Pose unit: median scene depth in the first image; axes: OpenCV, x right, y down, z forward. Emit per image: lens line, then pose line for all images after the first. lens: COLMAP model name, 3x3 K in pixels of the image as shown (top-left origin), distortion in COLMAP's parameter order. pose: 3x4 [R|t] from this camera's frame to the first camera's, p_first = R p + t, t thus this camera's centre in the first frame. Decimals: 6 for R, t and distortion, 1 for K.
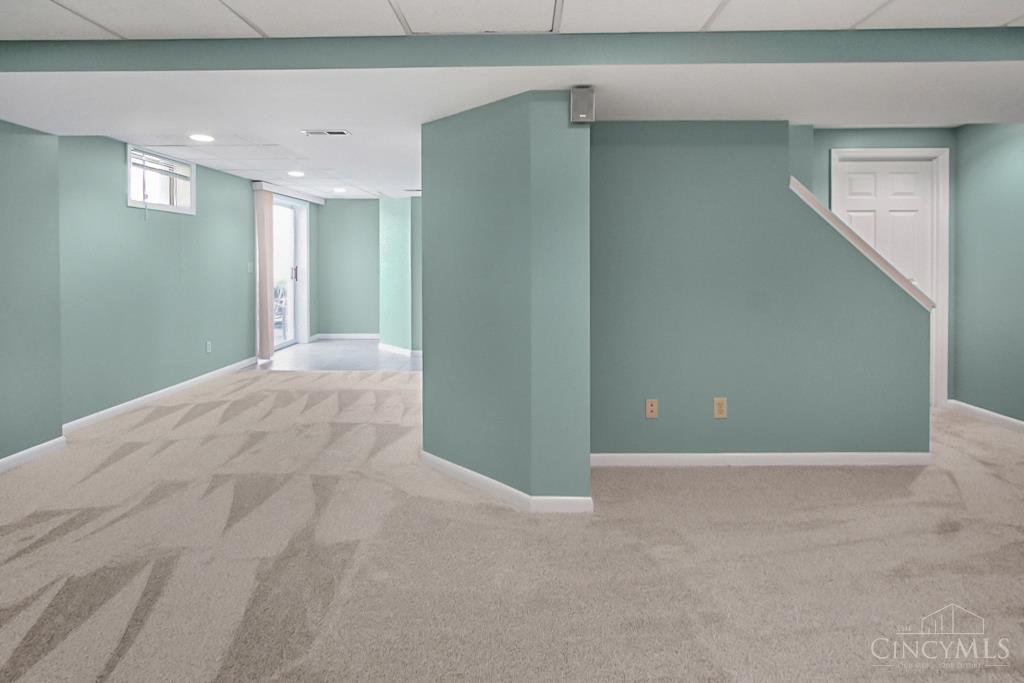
lens RADIAL K [[562.9, 0, 516.8], [0, 562.9, 264.4], [0, 0, 1]] dist [0.006263, 0.001853]
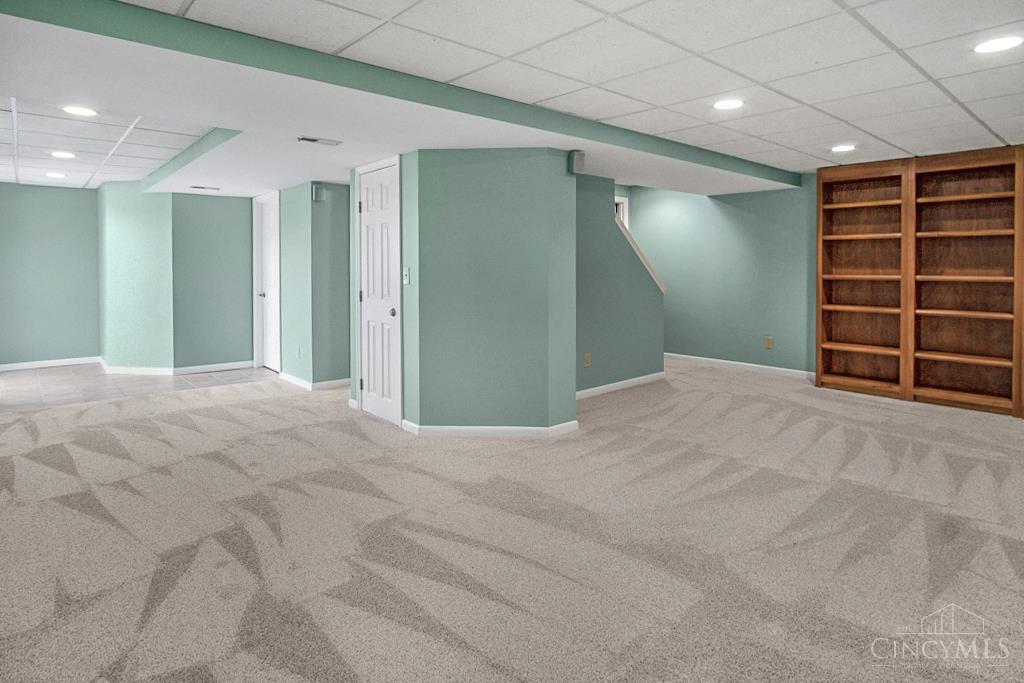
lens RADIAL K [[562.9, 0, 516.8], [0, 562.9, 264.4], [0, 0, 1]] dist [0.006263, 0.001853]
pose [[0.735609, 0.000045, 0.677406, -1.013866], [0.005789, 0.999963, -0.006354, 0.001162], [-0.677382, 0.008596, 0.735582, -0.011994]]
